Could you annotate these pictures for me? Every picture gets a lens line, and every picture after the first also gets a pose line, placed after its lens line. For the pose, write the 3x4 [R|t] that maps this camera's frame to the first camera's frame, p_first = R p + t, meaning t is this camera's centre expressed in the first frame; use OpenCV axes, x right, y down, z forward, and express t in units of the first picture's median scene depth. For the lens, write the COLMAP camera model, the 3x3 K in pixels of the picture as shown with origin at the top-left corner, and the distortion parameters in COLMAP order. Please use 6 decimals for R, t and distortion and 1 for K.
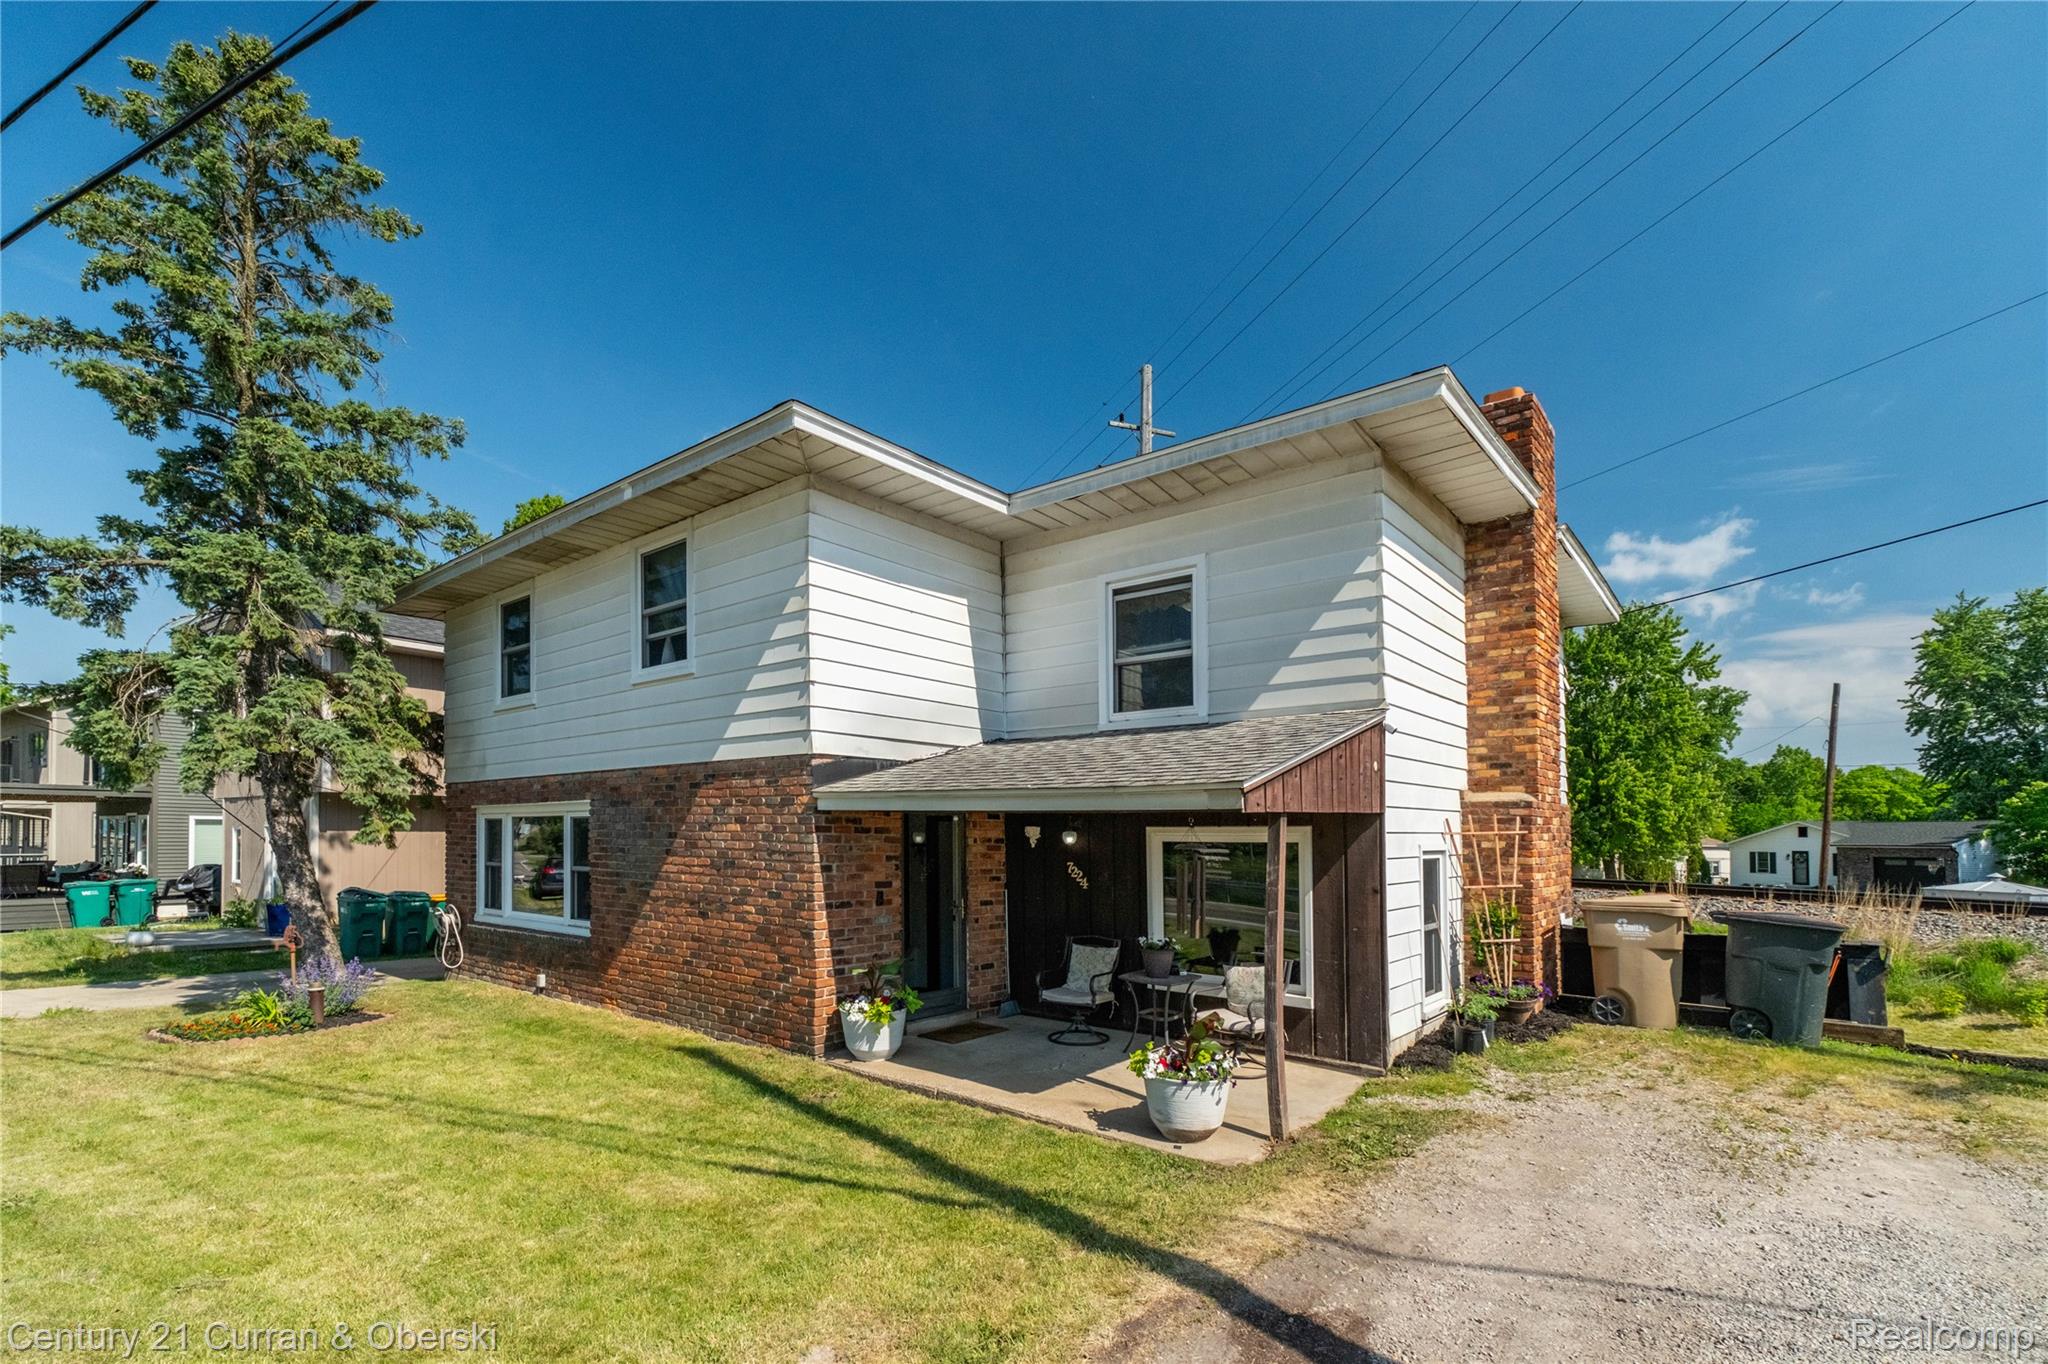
lens RADIAL K [[929.2, 0, 1010.6], [0, 929.2, 781.4], [0, 0, 1]] dist [-0.002481, 0.000032]
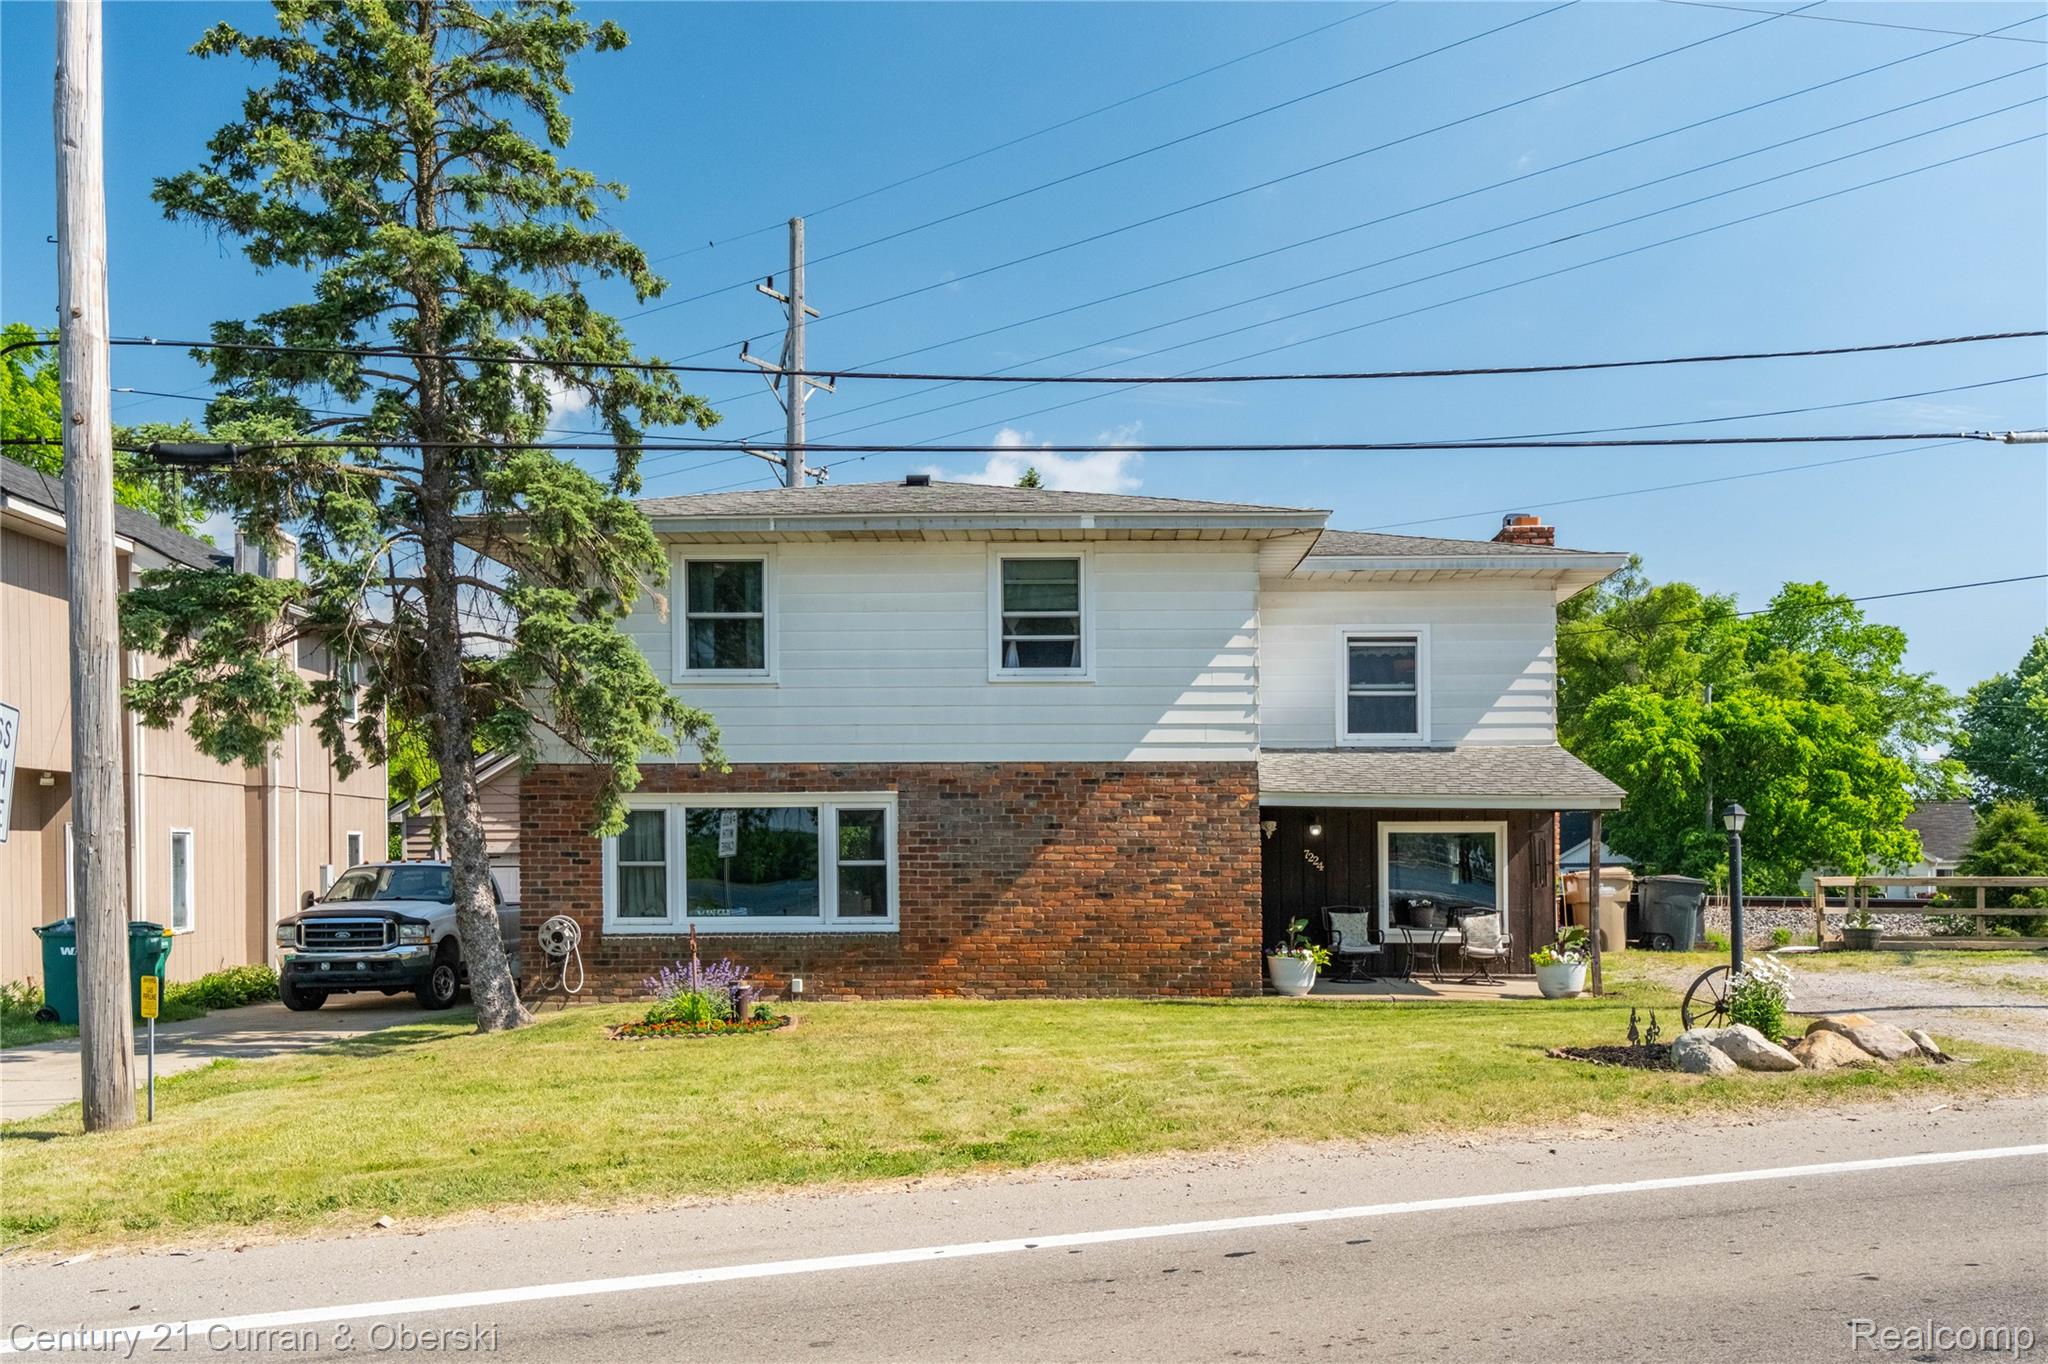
lens RADIAL K [[1616.6, 0, 1022.8], [0, 1616.6, 789.1], [0, 0, 1]] dist [0.068915, 0.001430]
pose [[0.783231, 0.021053, 0.621375, -1.781079], [-0.029707, 0.999552, 0.003579, 0.009704], [-0.621021, -0.021262, 0.783505, -0.526428]]
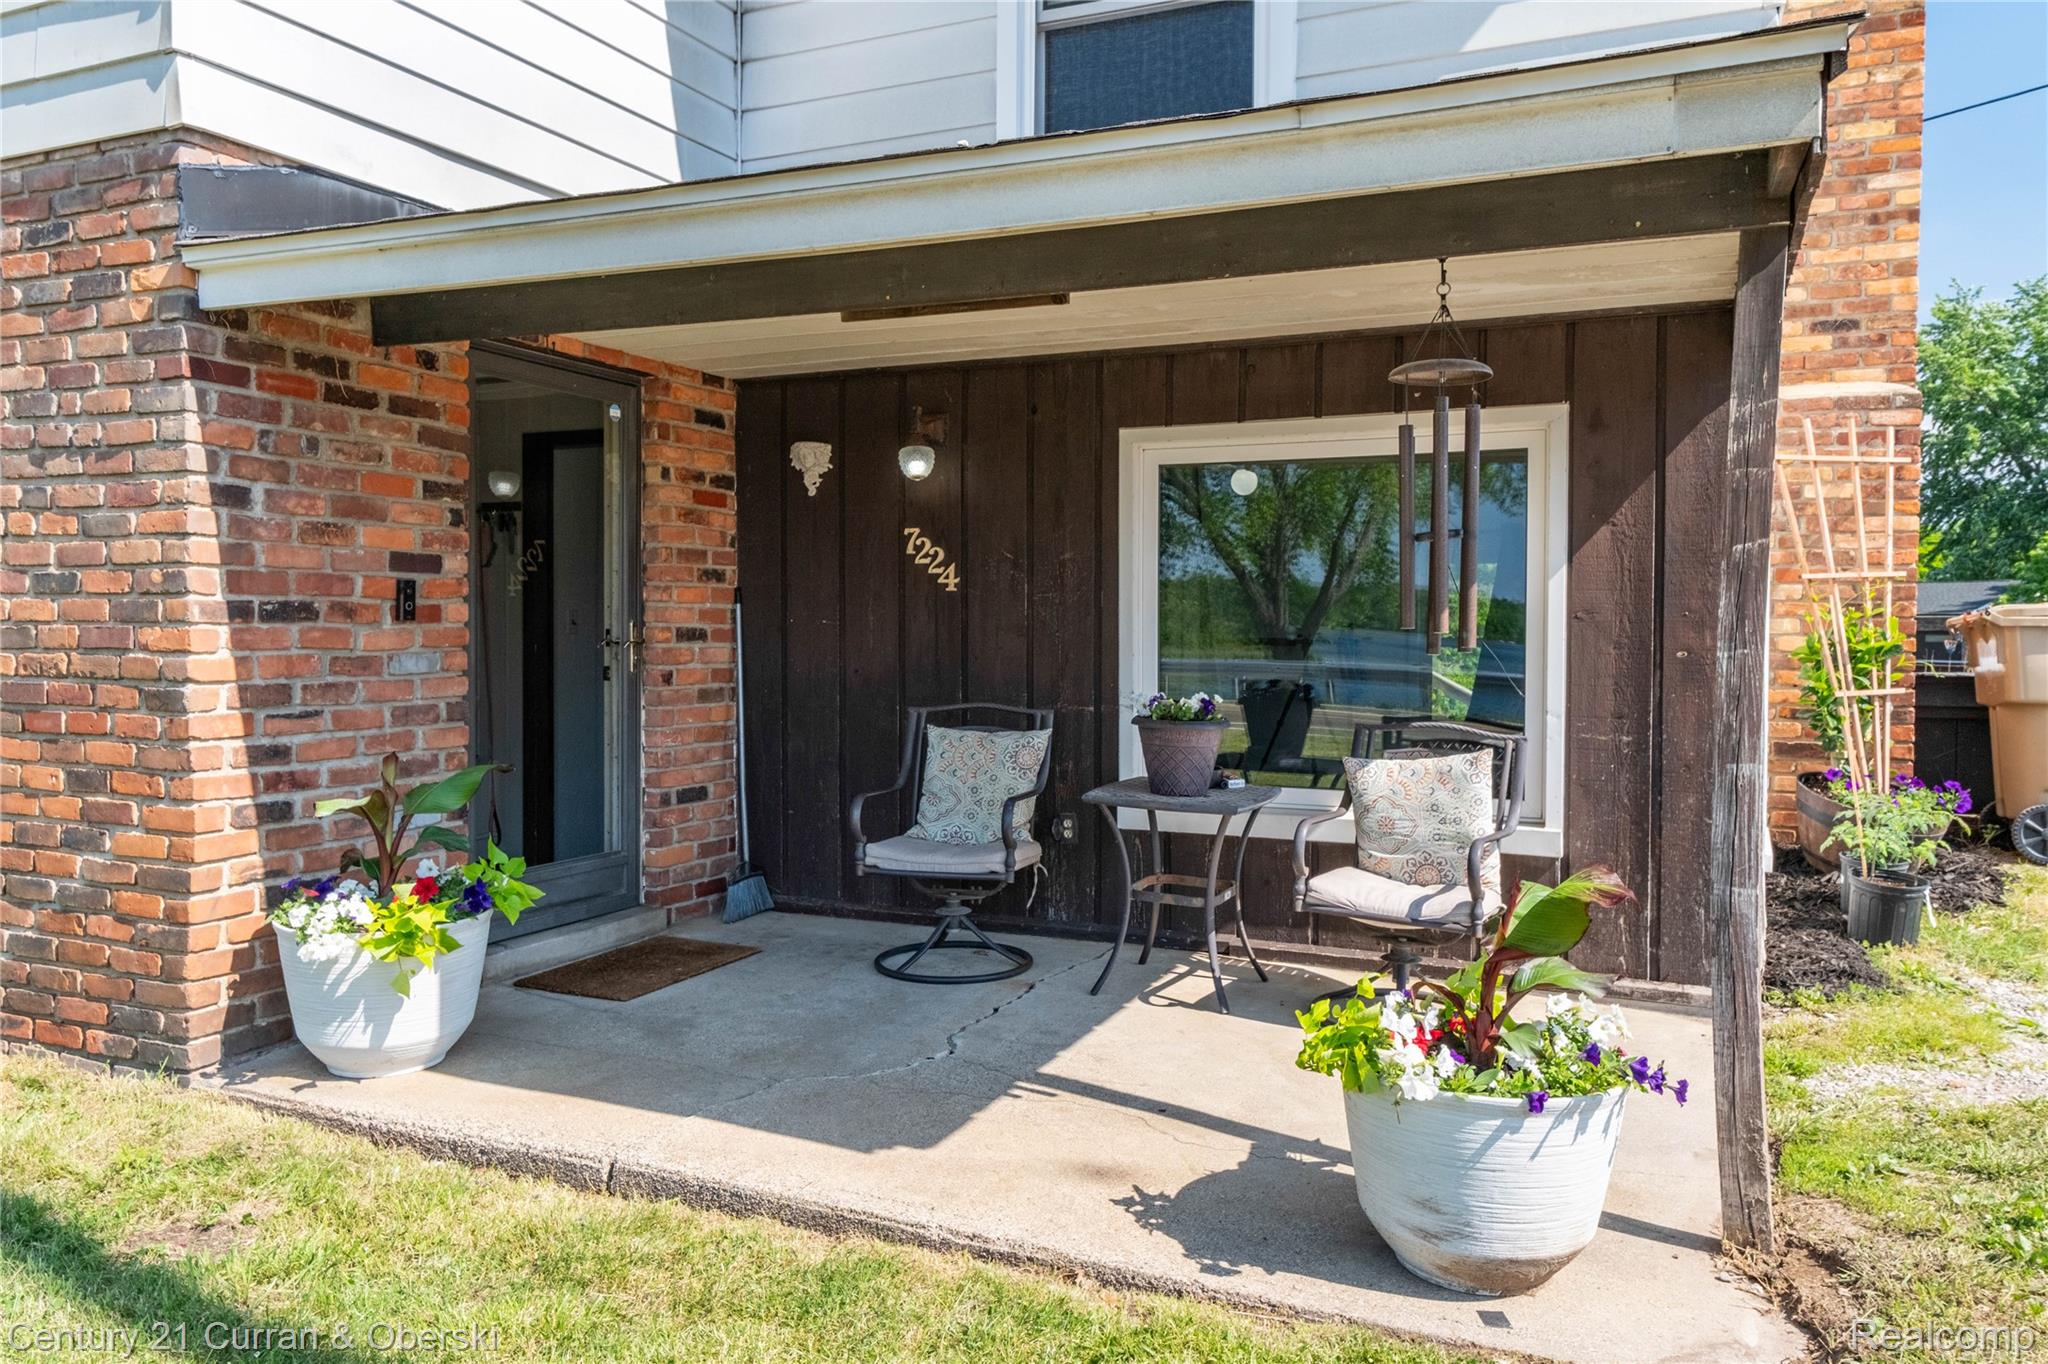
lens RADIAL K [[1488.7, 0, 1033.1], [0, 1488.7, 573.8], [0, 0, 1]] dist [0.005068, -0.001030]
pose [[0.962479, 0.006696, 0.271272, -0.067234], [-0.014420, 0.999545, 0.026489, 0.099757], [-0.270971, -0.029407, 0.962138, 0.408788]]
